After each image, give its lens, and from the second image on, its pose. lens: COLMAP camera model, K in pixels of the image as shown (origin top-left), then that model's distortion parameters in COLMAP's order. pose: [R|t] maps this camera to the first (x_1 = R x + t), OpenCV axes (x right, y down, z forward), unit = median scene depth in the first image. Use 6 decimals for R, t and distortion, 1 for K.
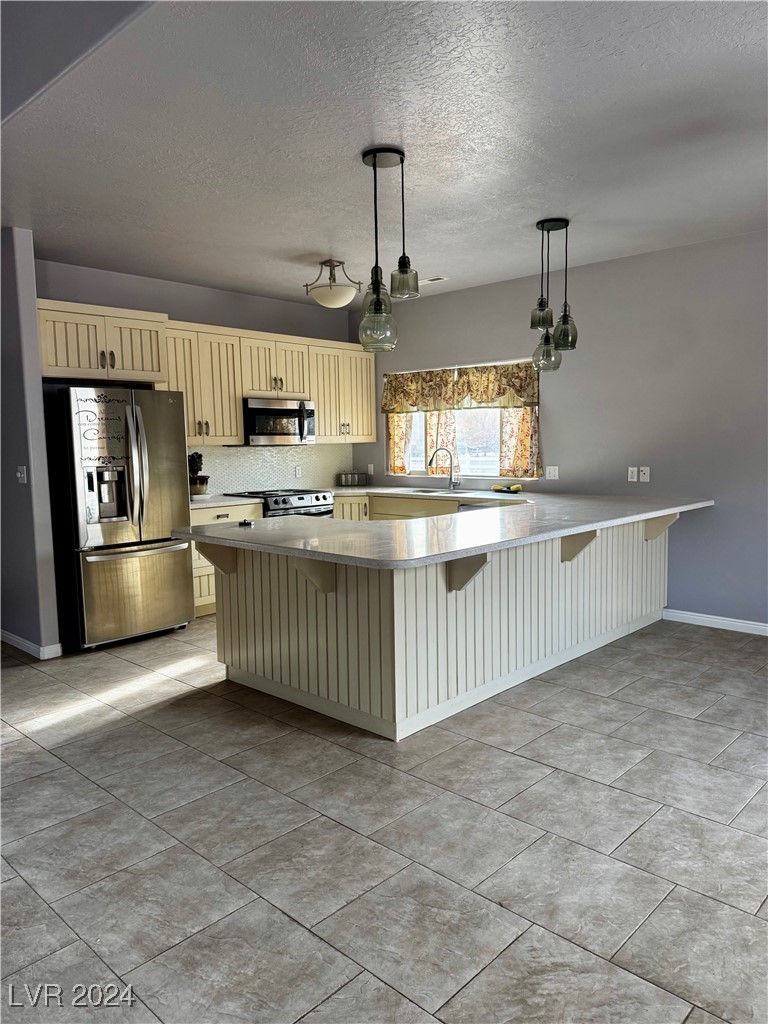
lens RADIAL K [[722.0, 0, 384.0], [0, 722.0, 512.0], [0, 0, 1]] dist [0.094226, -0.098434]
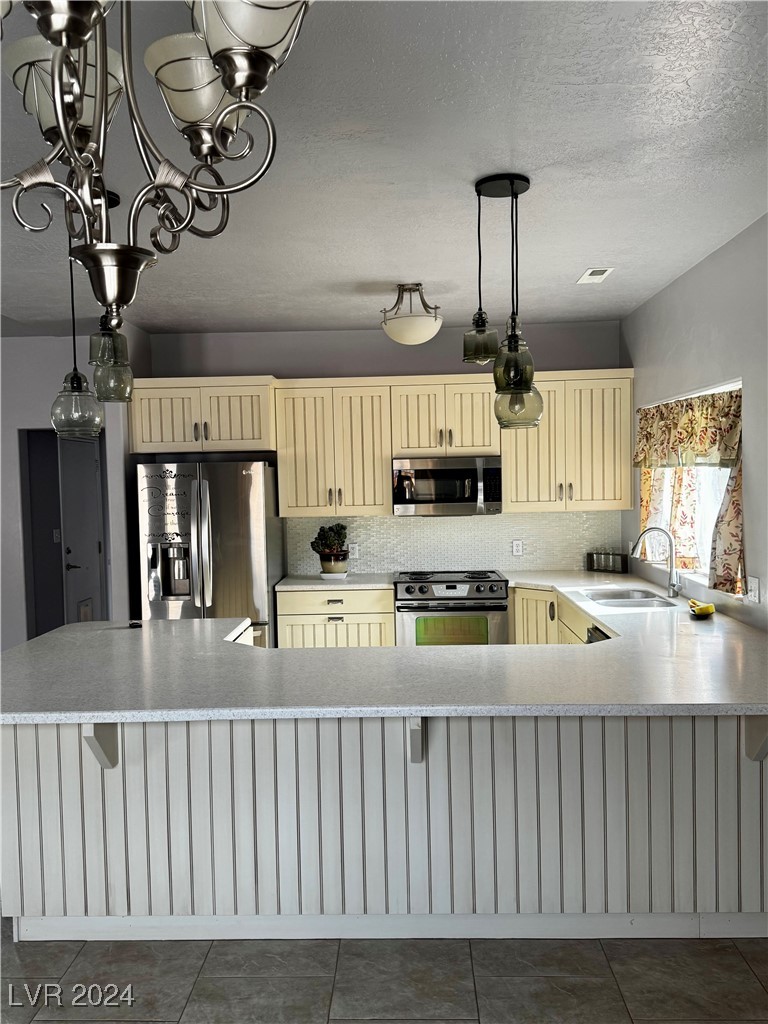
lens RADIAL K [[855.8, 0, 369.4], [0, 855.8, 506.2], [0, 0, 1]] dist [0.128683, -0.184219]
pose [[0.652234, 0.026833, -0.757543, 0.688268], [-0.062160, 0.997901, -0.018172, -0.110592], [0.755465, 0.058942, 0.652533, 0.462096]]
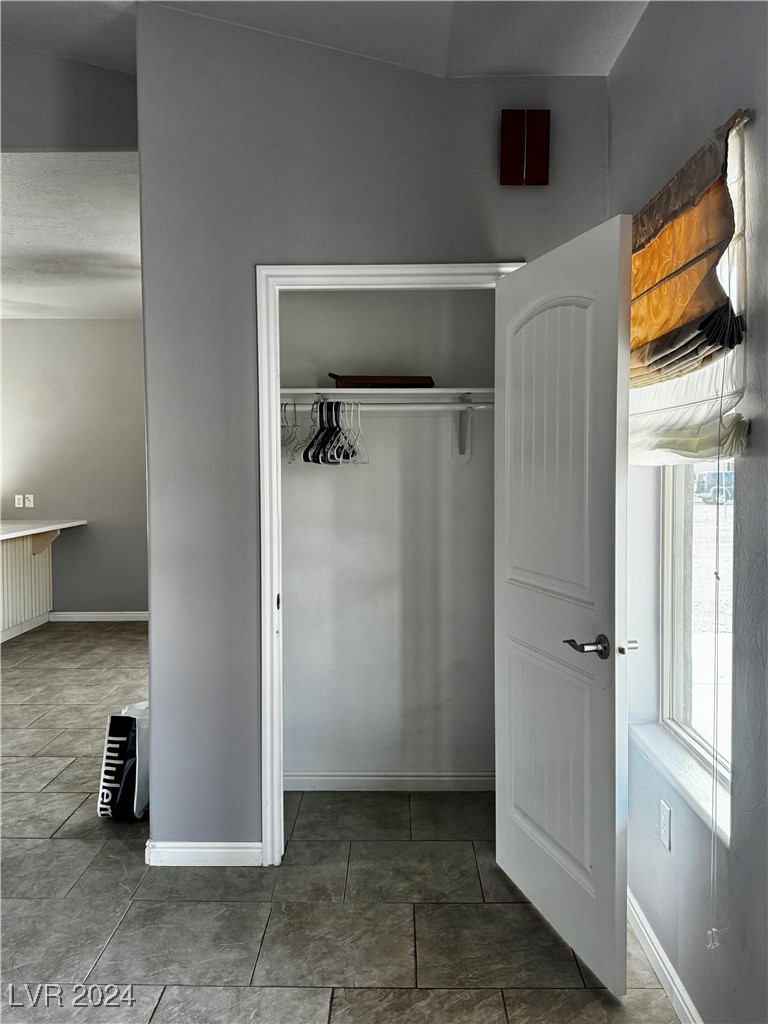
lens RADIAL K [[855.8, 0, 369.4], [0, 855.8, 506.2], [0, 0, 1]] dist [0.128683, -0.184219]
pose [[0.744260, -0.015756, 0.667704, -0.205673], [0.053743, 0.997893, -0.036357, 0.045681], [-0.665724, 0.062944, 0.743538, -0.488815]]
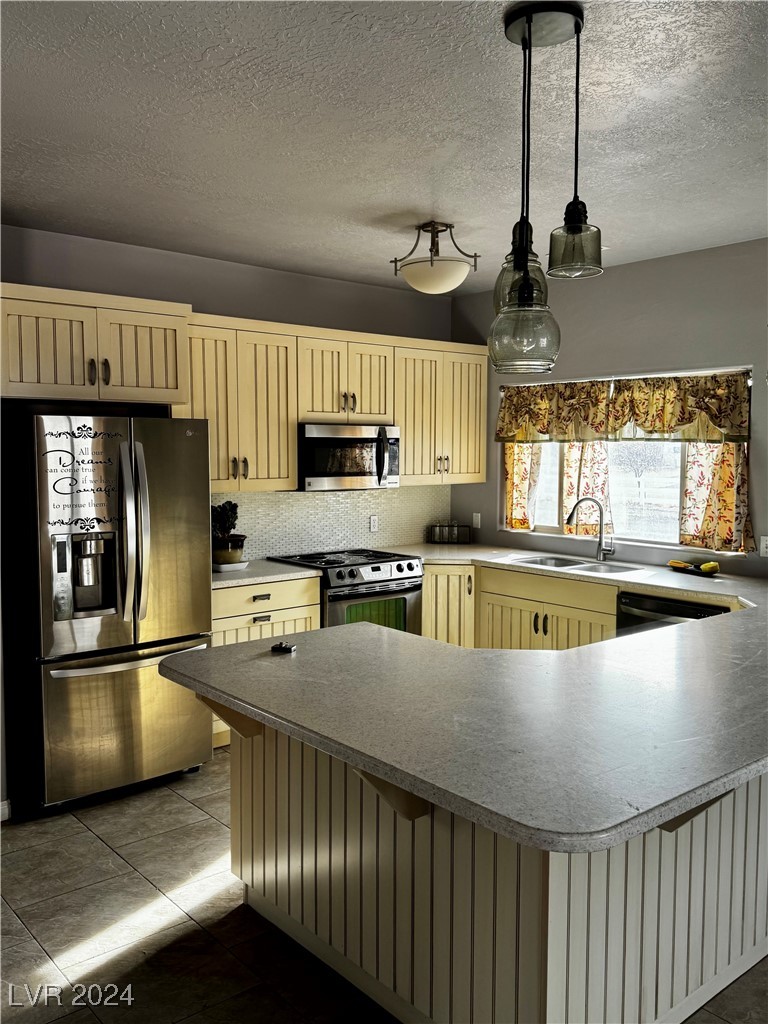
lens RADIAL K [[855.8, 0, 369.4], [0, 855.8, 506.2], [0, 0, 1]] dist [0.128683, -0.184219]
pose [[0.991766, 0.027008, -0.125185, -0.028785], [-0.030508, 0.999193, -0.026121, -0.076733], [0.124379, 0.029725, 0.991789, 0.259251]]
